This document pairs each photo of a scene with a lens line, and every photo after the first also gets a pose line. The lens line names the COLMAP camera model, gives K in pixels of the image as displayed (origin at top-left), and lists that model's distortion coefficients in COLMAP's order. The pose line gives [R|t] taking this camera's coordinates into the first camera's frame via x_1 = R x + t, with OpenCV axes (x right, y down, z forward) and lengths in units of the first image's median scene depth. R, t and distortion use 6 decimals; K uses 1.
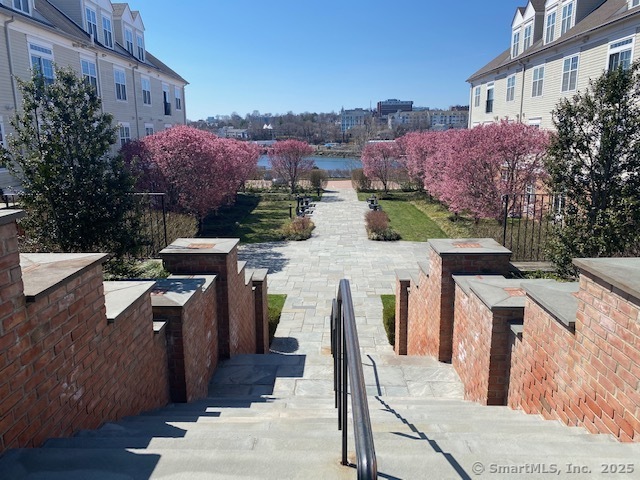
lens RADIAL K [[486.5, 0, 321.4], [0, 486.5, 240.0], [0, 0, 1]] dist [-0.005956, -0.015307]
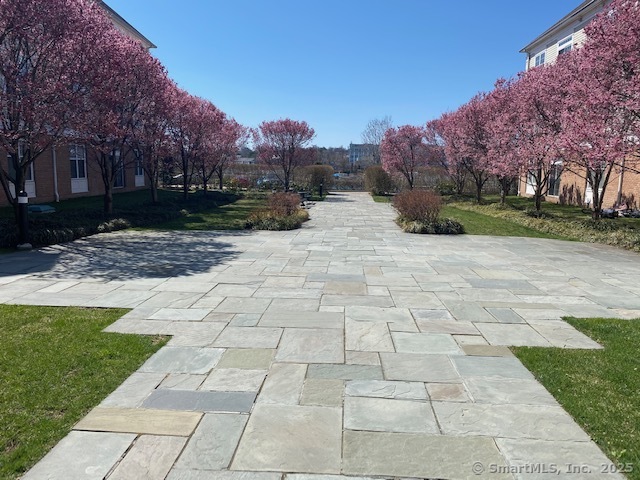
lens RADIAL K [[486.5, 0, 317.4], [0, 486.5, 239.9], [0, 0, 1]] dist [-0.005956, -0.015307]
pose [[0.999407, 0.026941, -0.021444, 0.011639], [-0.028366, 0.997200, -0.069195, 0.047901], [0.019520, 0.069762, 0.997373, 0.465789]]
